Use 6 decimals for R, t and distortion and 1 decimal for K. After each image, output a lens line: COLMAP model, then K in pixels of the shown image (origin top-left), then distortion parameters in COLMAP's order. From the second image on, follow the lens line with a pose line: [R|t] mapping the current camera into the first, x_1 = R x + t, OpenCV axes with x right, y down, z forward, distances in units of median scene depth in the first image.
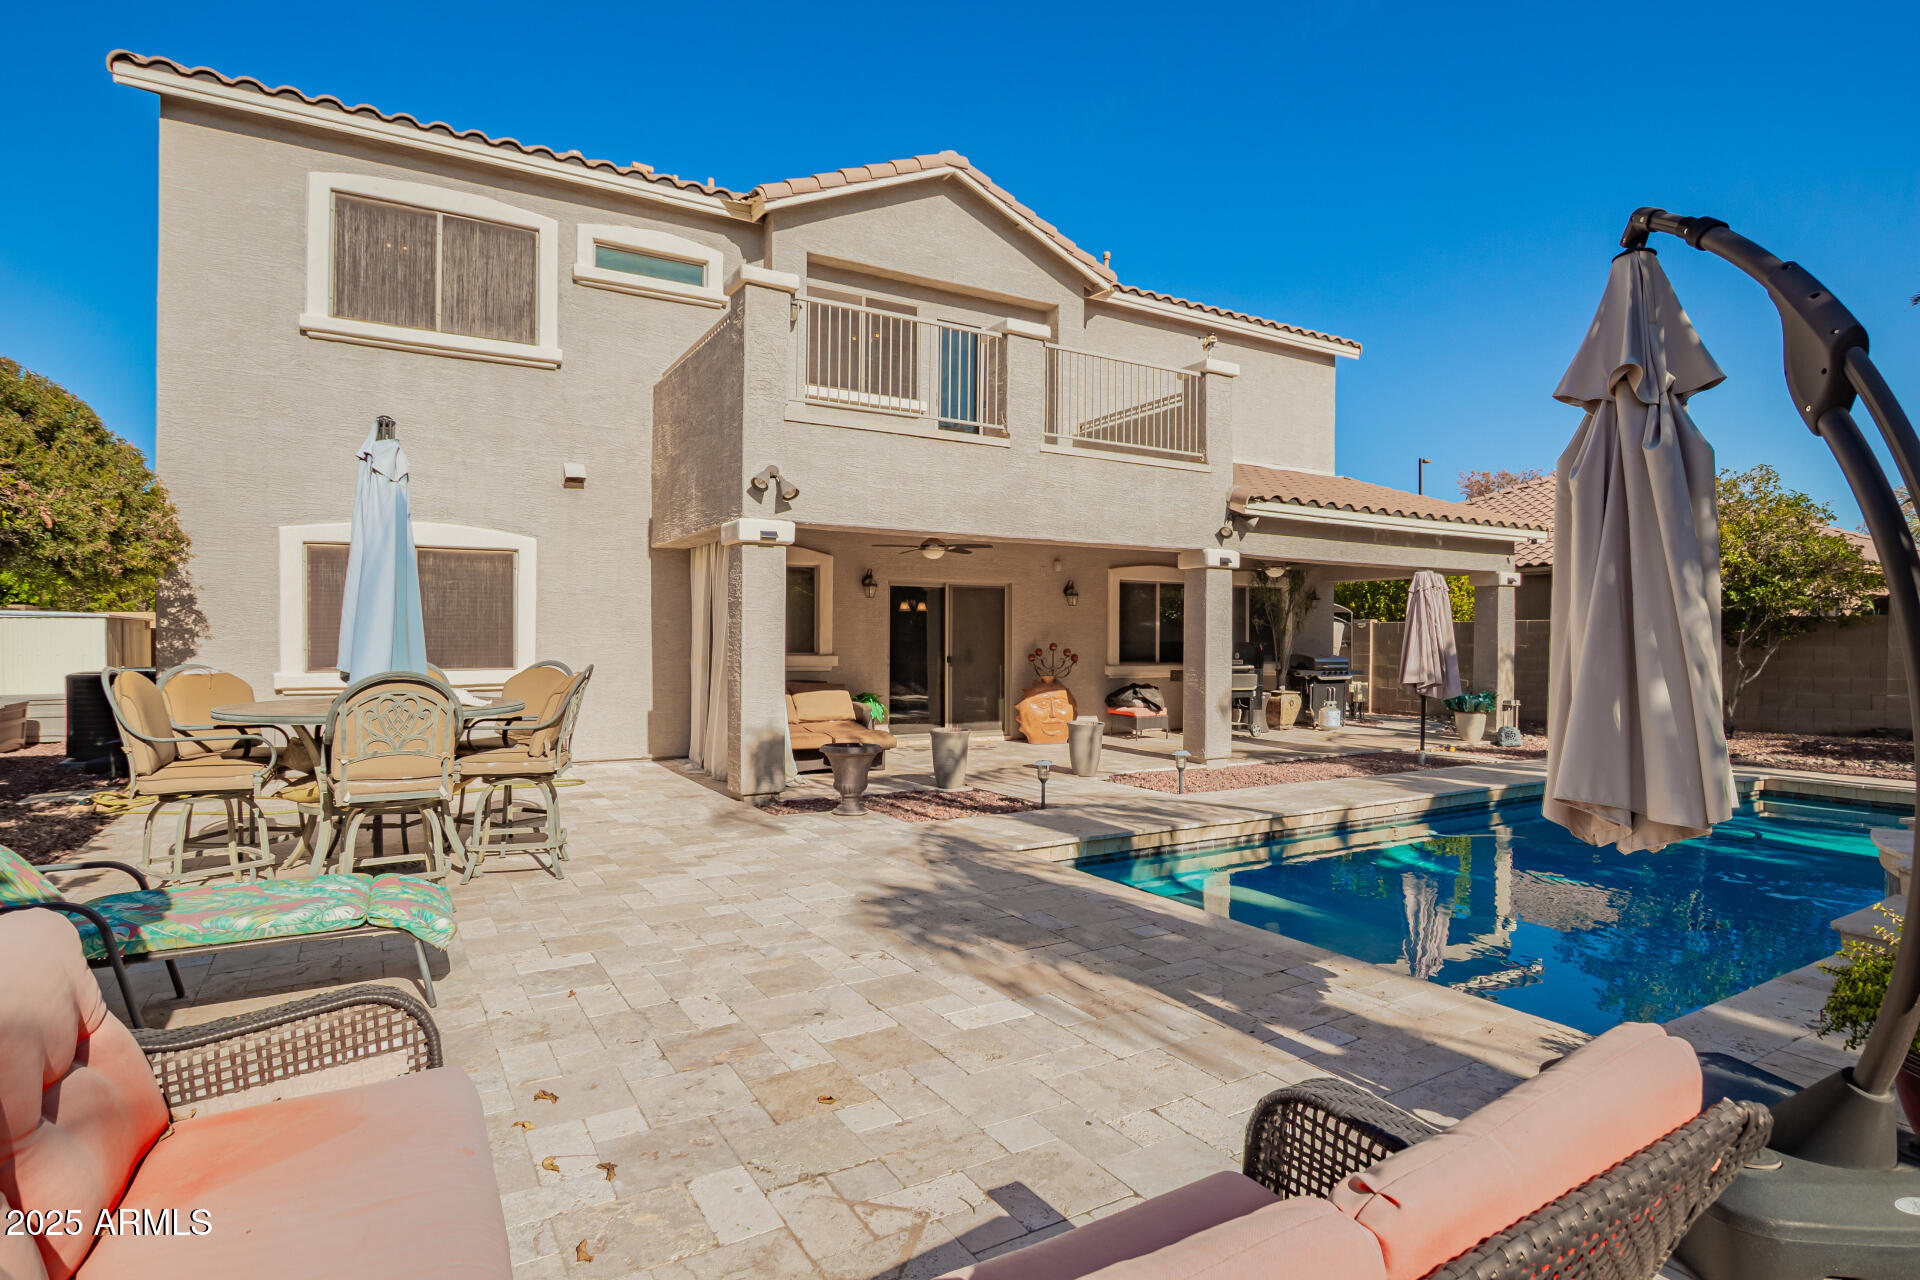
lens RADIAL K [[981.9, 0, 960.0], [0, 981.9, 640.0], [0, 0, 1]] dist [0.000069, 0.000007]
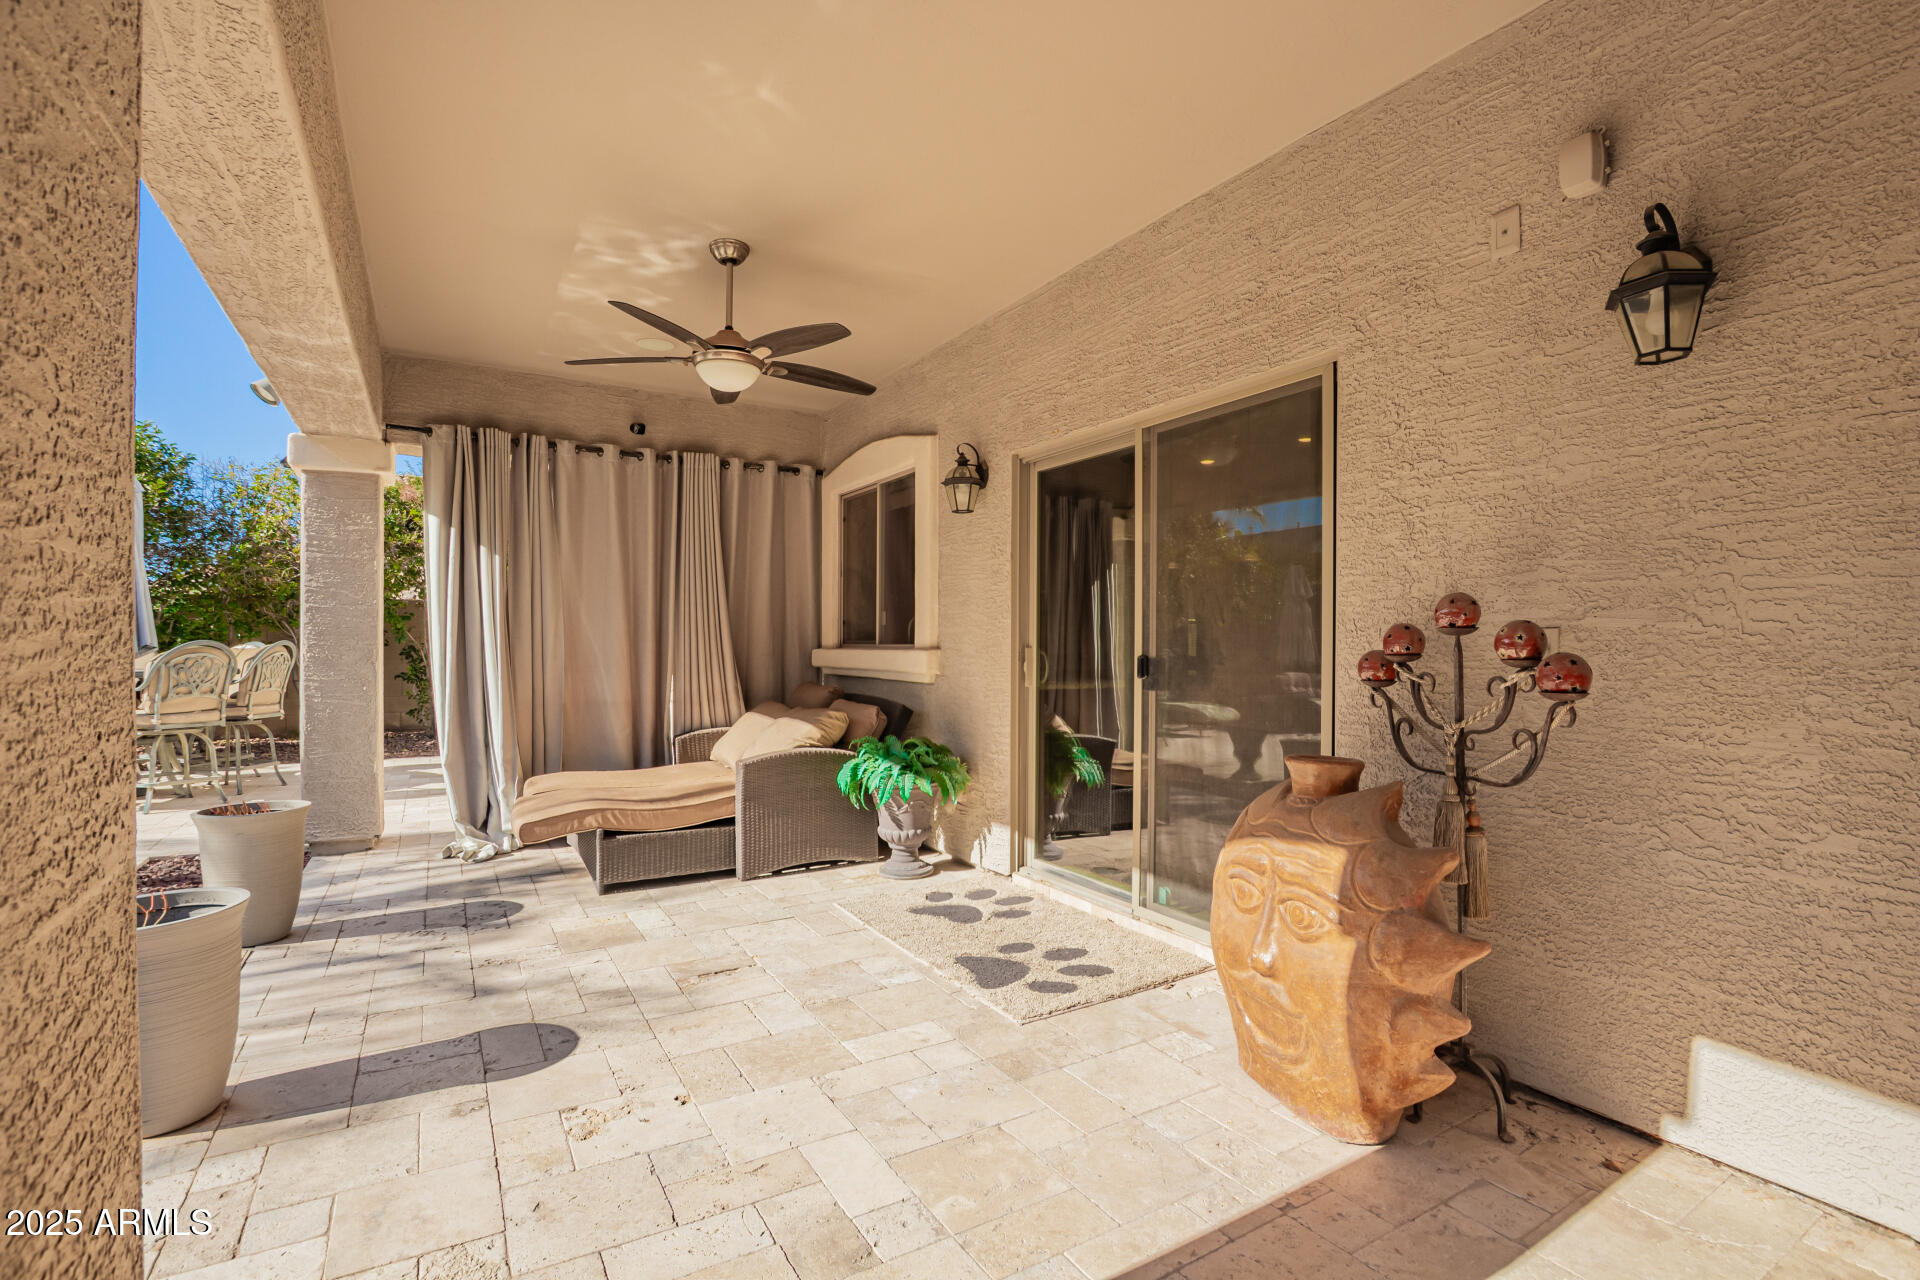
lens RADIAL K [[878.5, 0, 970.7], [0, 878.5, 645.8], [0, 0, 1]] dist [0.003621, -0.000735]
pose [[0.028142, 0.000117, -0.999604, 0.261016], [0.000970, 1.000000, 0.000144, 0.012613], [0.999603, -0.000974, 0.028142, 0.896995]]
